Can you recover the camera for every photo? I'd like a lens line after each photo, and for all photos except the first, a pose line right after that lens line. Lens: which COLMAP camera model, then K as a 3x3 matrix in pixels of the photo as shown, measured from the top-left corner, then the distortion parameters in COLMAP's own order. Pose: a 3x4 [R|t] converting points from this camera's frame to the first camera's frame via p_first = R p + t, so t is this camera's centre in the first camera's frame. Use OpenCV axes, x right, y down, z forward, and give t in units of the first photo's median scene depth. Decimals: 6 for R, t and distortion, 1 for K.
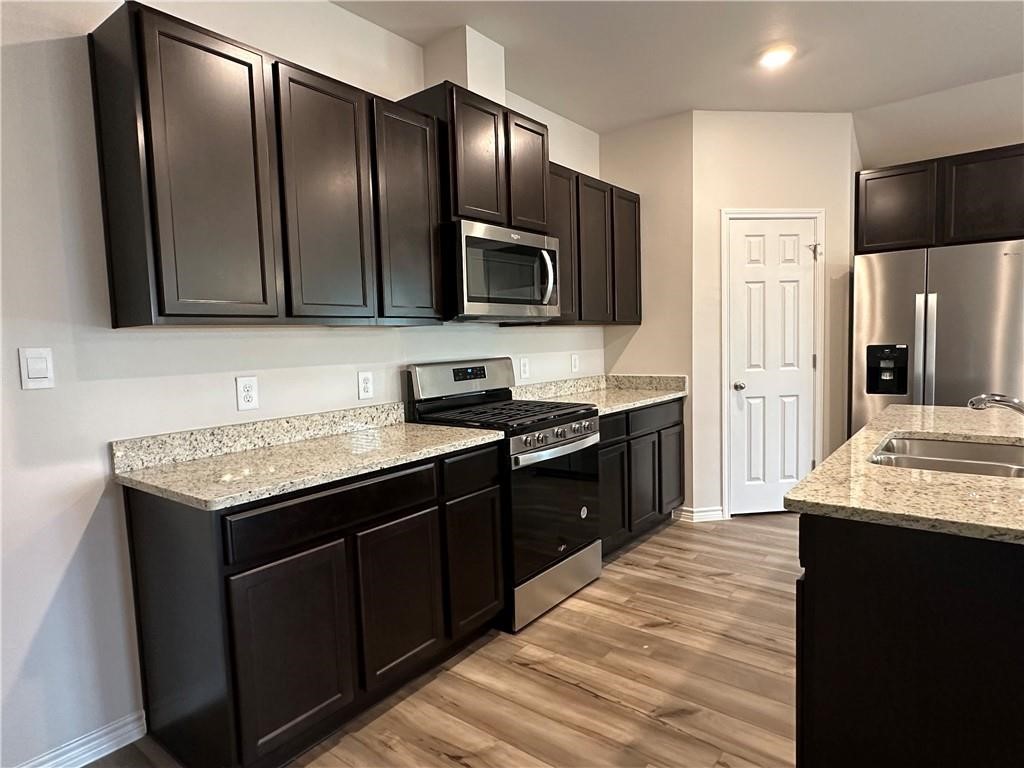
lens RADIAL K [[600.5, 0, 511.0], [0, 600.5, 391.7], [0, 0, 1]] dist [0.004125, 0.001284]
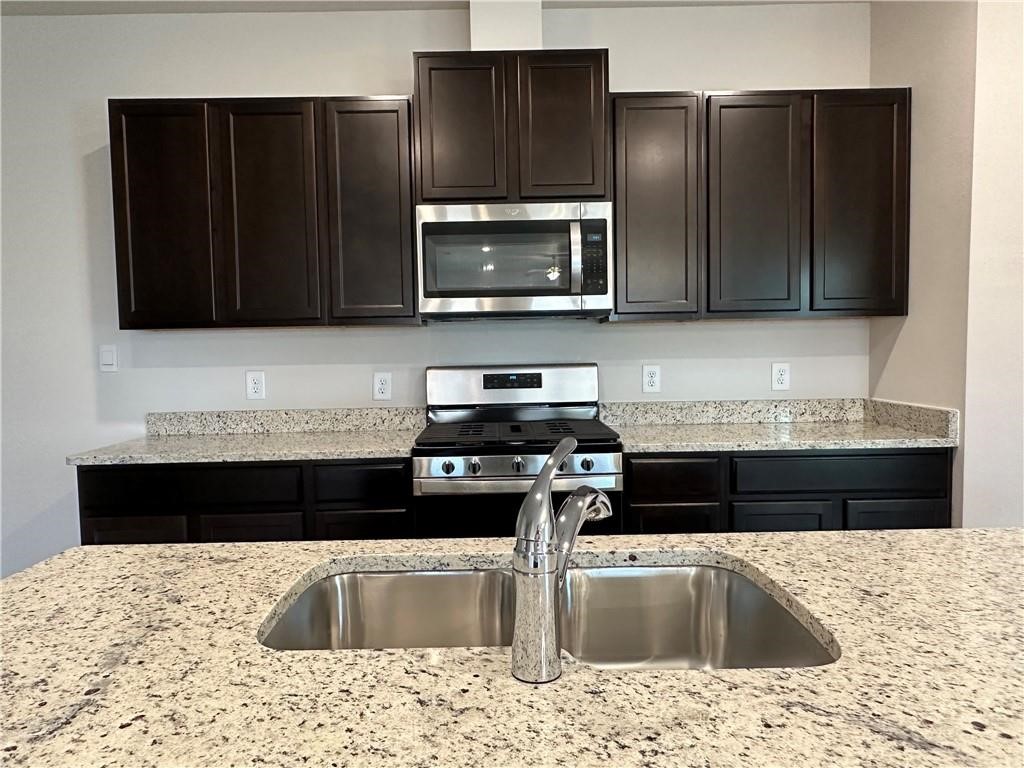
lens RADIAL K [[686.5, 0, 511.2], [0, 686.5, 381.3], [0, 0, 1]] dist [-0.001087, 0.000138]
pose [[0.622290, 0.052104, -0.781051, 0.756594], [-0.069215, 0.997537, 0.011400, -0.045542], [0.779721, 0.046967, 0.624363, 0.452536]]
